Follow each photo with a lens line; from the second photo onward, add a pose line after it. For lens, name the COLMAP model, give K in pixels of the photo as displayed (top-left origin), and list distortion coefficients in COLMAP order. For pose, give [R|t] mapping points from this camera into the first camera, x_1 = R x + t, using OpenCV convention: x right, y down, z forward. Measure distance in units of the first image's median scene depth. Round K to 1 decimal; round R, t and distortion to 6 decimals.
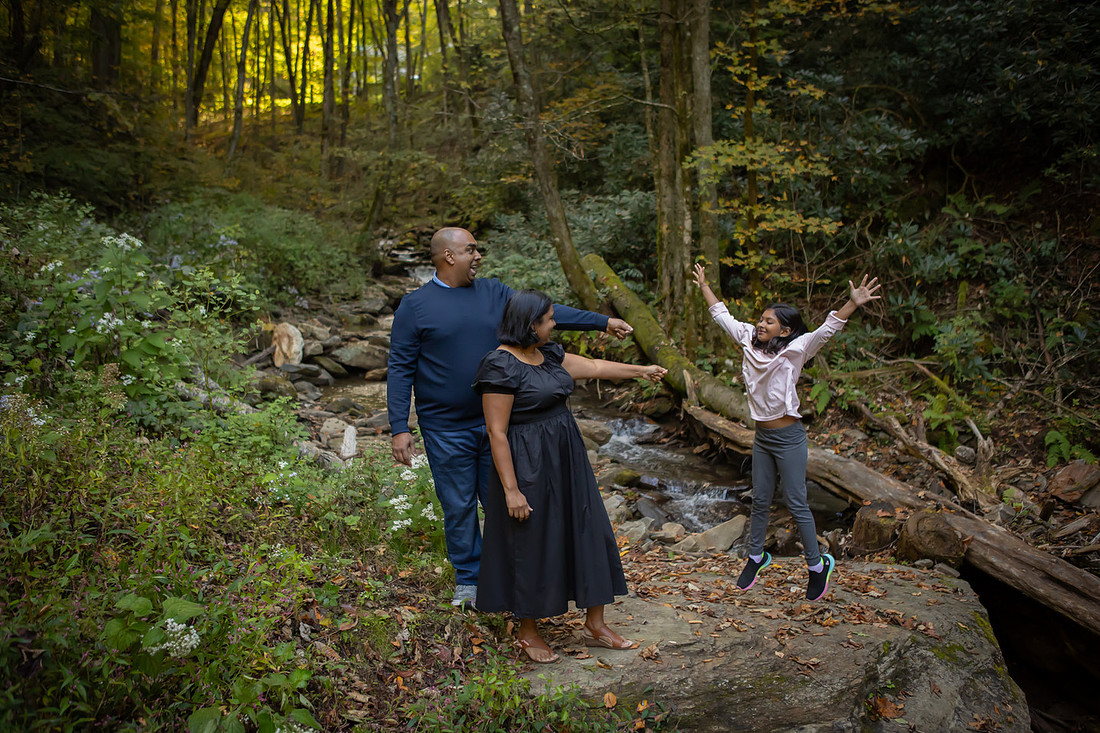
lens RADIAL K [[971.2, 0, 547.2], [0, 971.2, 363.7], [0, 0, 1]] dist [-0.087803, 0.112121]
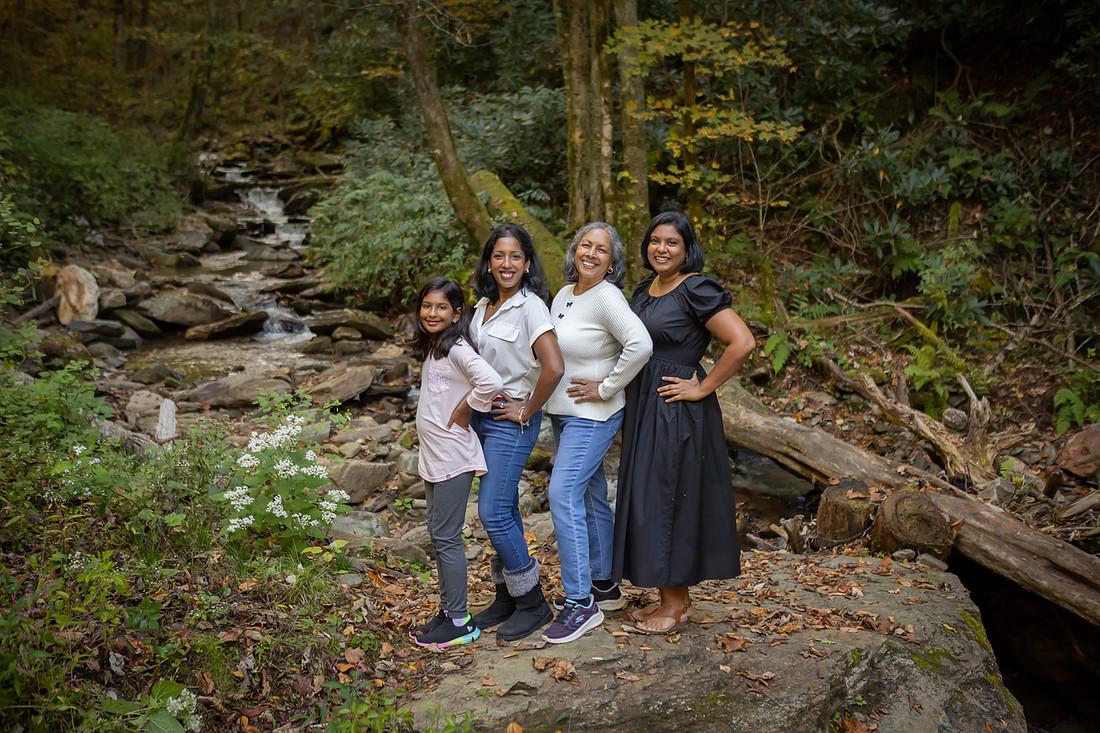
lens RADIAL K [[1269.1, 0, 552.0], [0, 1269.1, 367.7], [0, 0, 1]] dist [-0.041821, 0.078229]
pose [[0.995130, -0.018665, 0.096788, 0.000217], [0.014691, 0.999026, 0.041620, 0.001954], [-0.097471, -0.039995, 0.994434, -0.008675]]
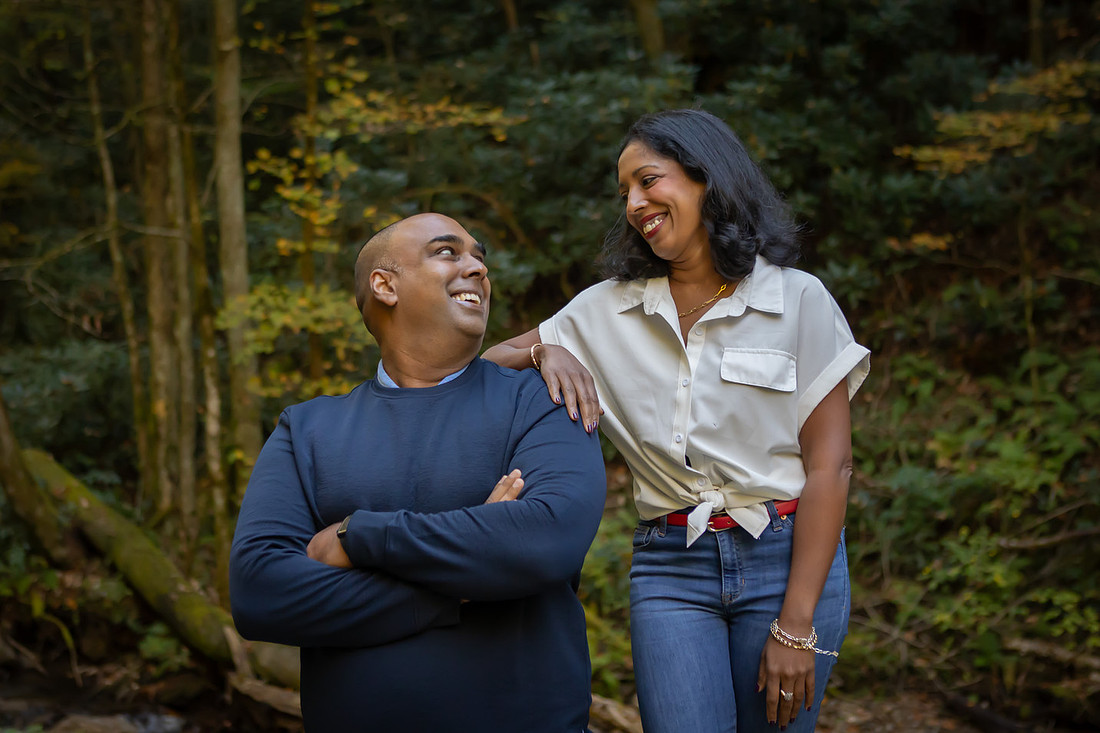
lens RADIAL K [[1786.9, 0, 531.9], [0, 1786.9, 318.5], [0, 0, 1]] dist [0.047533, -0.052017]
pose [[0.919056, -0.021242, 0.393554, -0.139400], [0.082289, 0.986881, -0.138902, -0.013937], [-0.385441, 0.160044, 0.908747, -0.219438]]
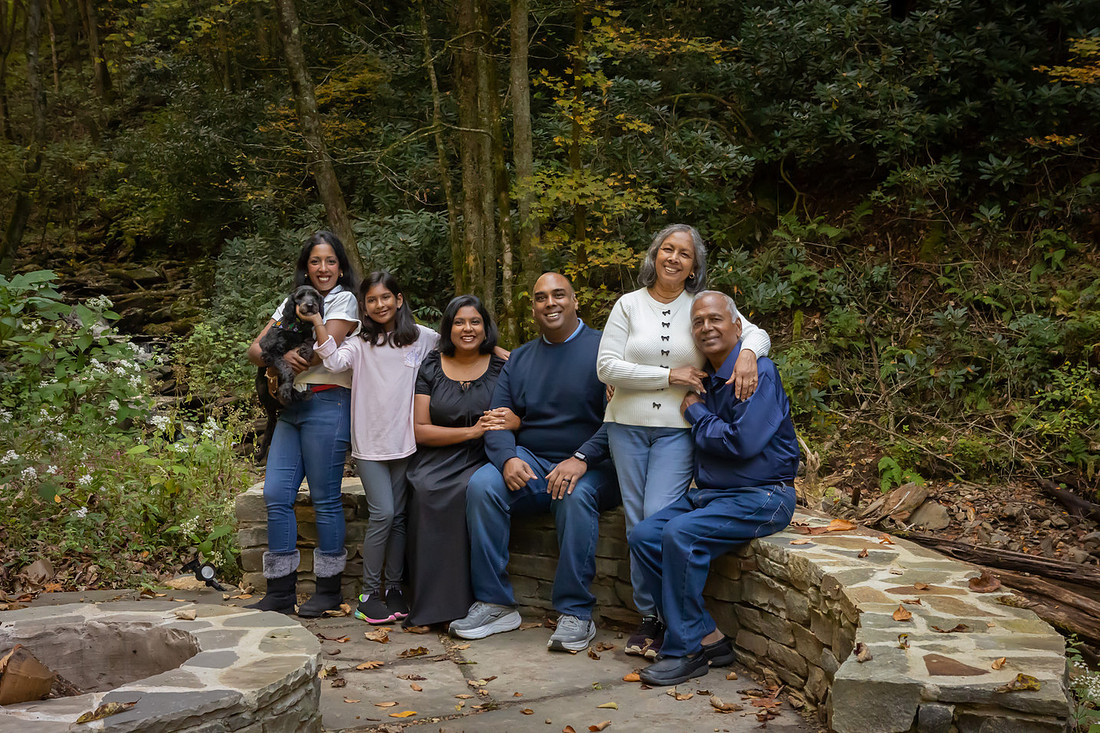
lens RADIAL K [[1632.4, 0, 578.4], [0, 1632.4, 366.2], [0, 0, 1]] dist [0.036322, 0.113084]
pose [[0.966777, -0.034656, 0.253262, -0.186510], [0.047996, 0.997756, -0.046683, 0.033627], [-0.251076, 0.057287, 0.966271, -0.505909]]
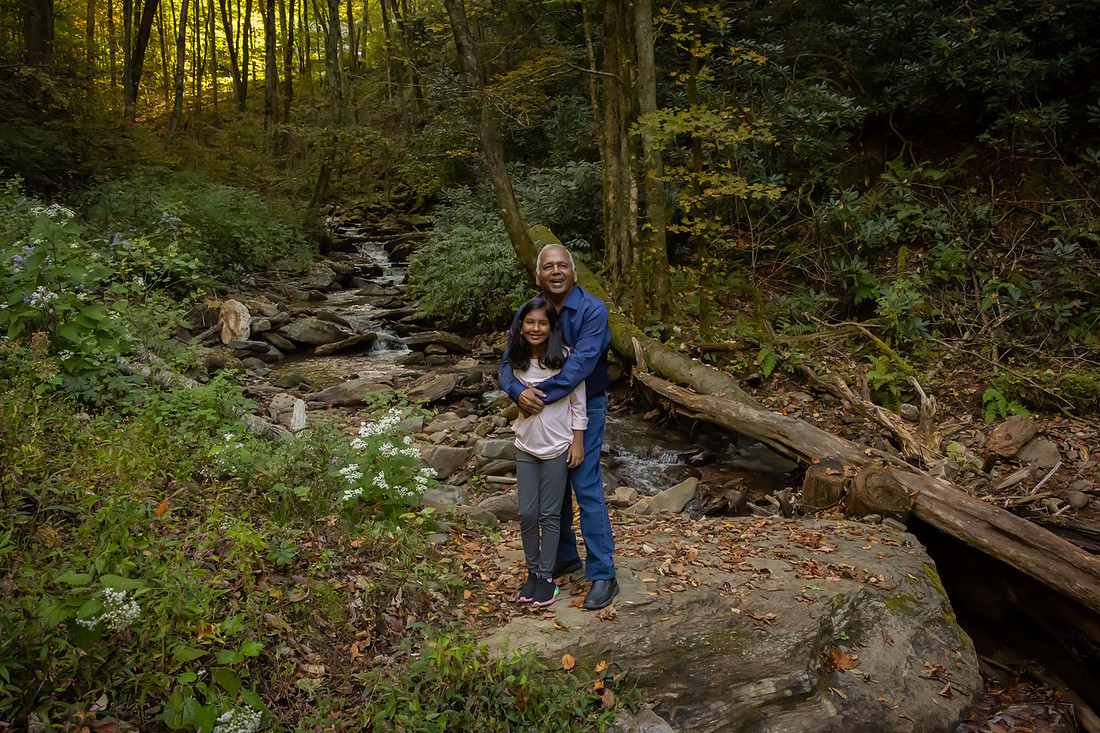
lens RADIAL K [[957.1, 0, 550.1], [0, 957.1, 365.6], [0, 0, 1]] dist [-0.096641, 0.121355]
pose [[0.998247, -0.022568, 0.054715, 0.000048], [0.020987, 0.999351, 0.029291, 0.004835], [-0.055341, -0.028092, 0.998072, 0.010553]]
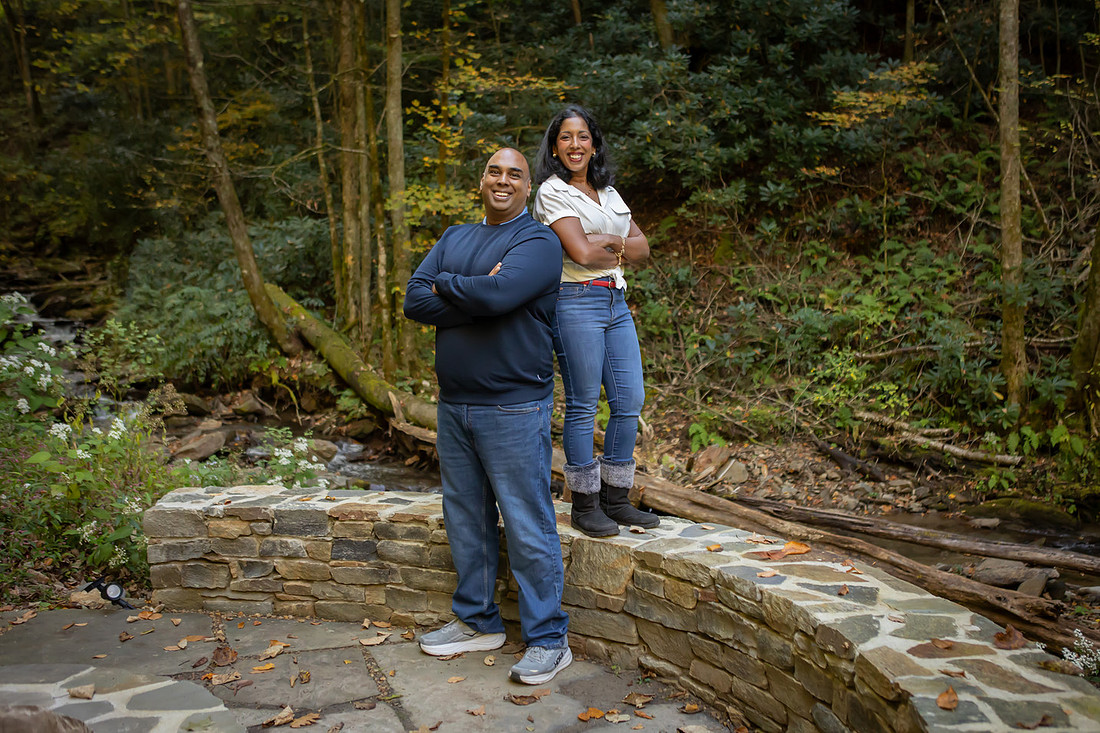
lens RADIAL K [[1222.7, 0, 611.8], [0, 1222.7, 340.9], [0, 0, 1]] dist [-0.069942, 0.143395]
pose [[0.914368, -0.034898, 0.403376, -0.177727], [0.054018, 0.997887, -0.036114, 0.012251], [-0.401264, 0.054811, 0.914321, -0.357502]]
